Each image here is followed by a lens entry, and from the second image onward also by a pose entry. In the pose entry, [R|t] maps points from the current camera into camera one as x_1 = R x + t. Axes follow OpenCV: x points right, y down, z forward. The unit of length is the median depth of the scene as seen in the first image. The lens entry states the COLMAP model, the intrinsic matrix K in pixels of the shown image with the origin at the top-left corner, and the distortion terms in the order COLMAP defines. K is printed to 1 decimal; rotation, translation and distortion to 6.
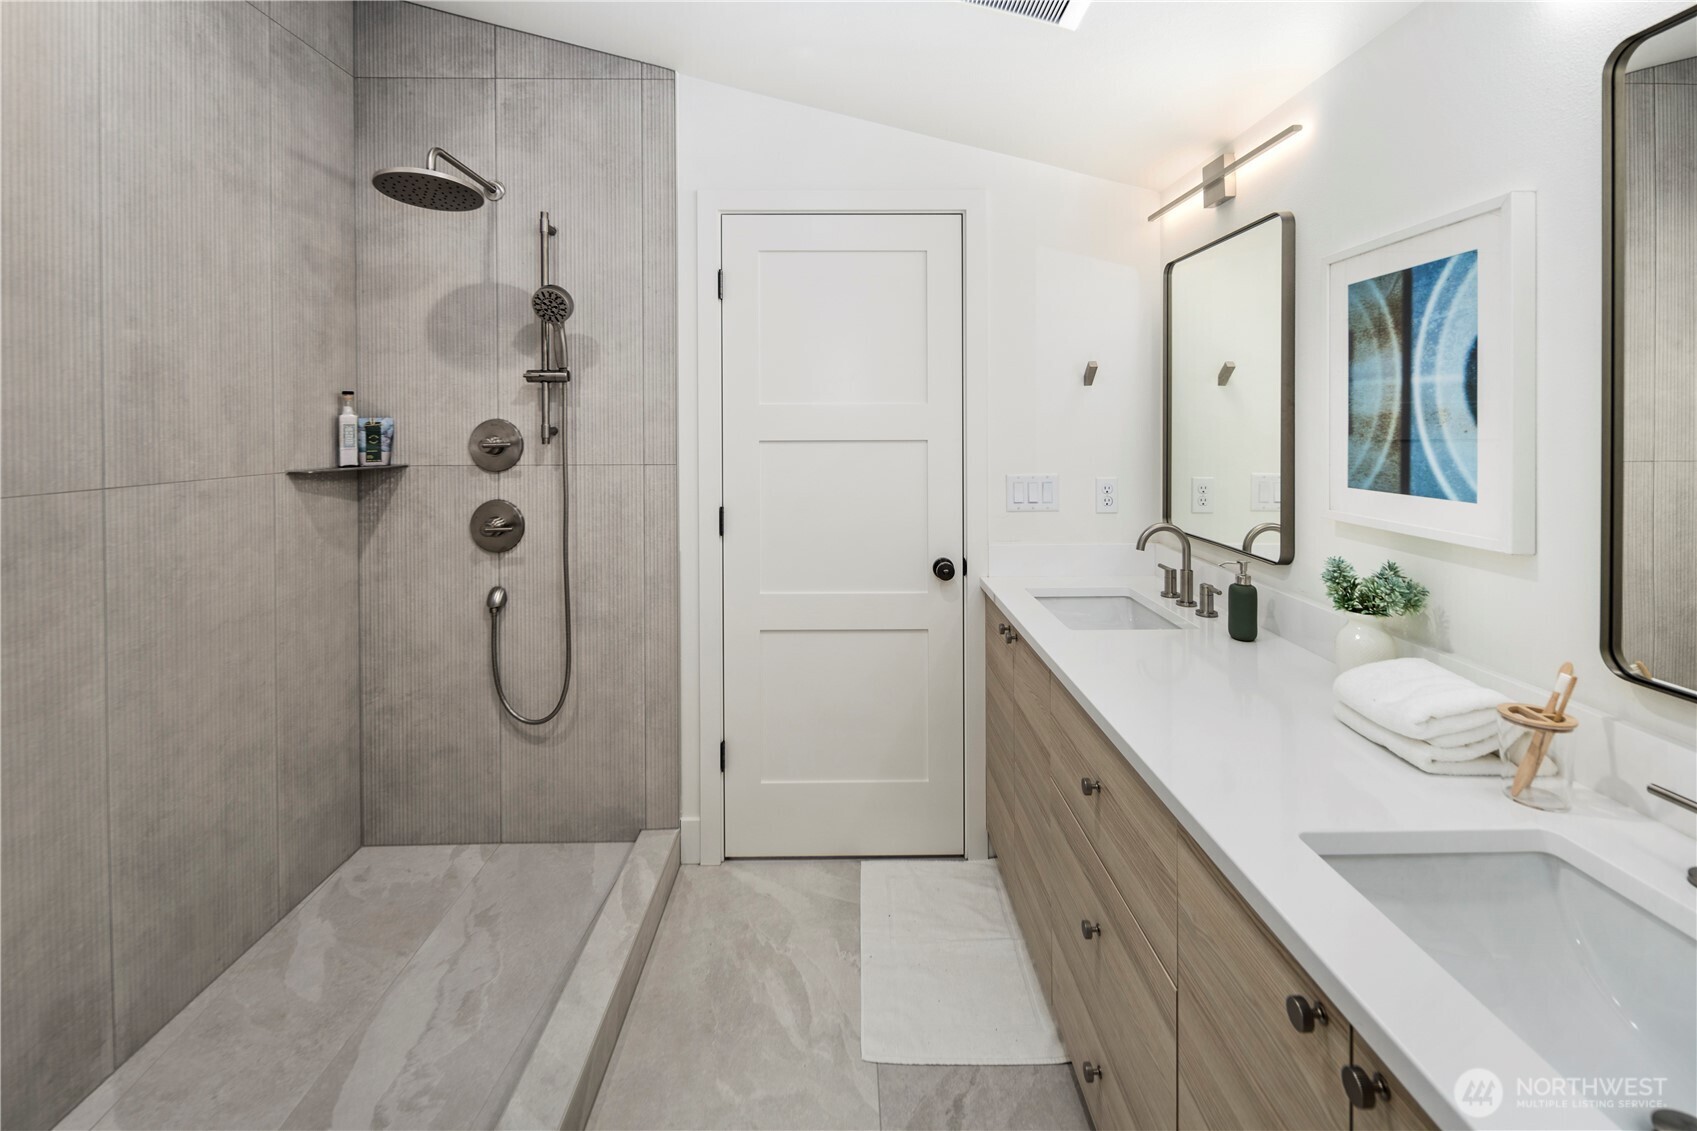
lens RADIAL K [[750.6, 0, 847.7], [0, 750.6, 428.8], [0, 0, 1]] dist [-0.001352, -0.000695]
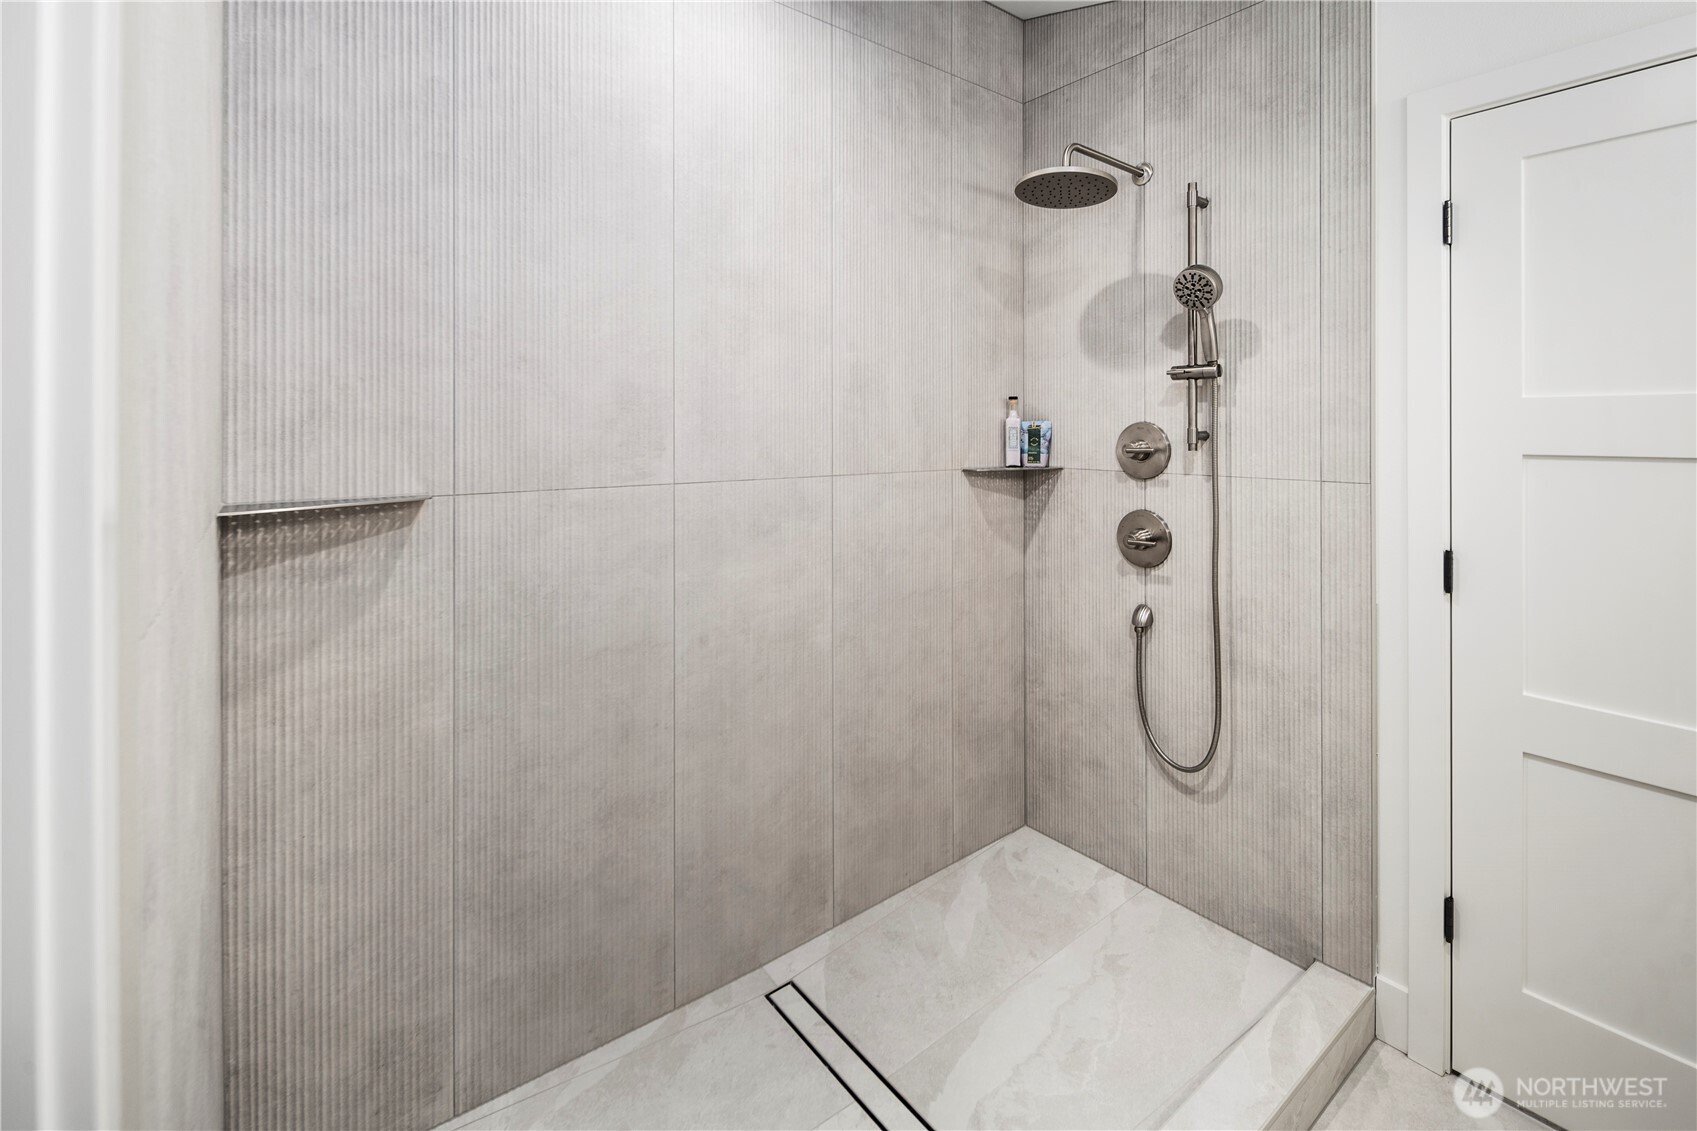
lens RADIAL K [[746.8, 0, 849.3], [0, 746.8, 426.6], [0, 0, 1]] dist [0.000988, -0.000422]
pose [[0.606018, 0.002203, -0.795448, 0.042310], [-0.008955, 0.999952, -0.004053, -0.000385], [0.795400, 0.009580, 0.606009, 0.162223]]
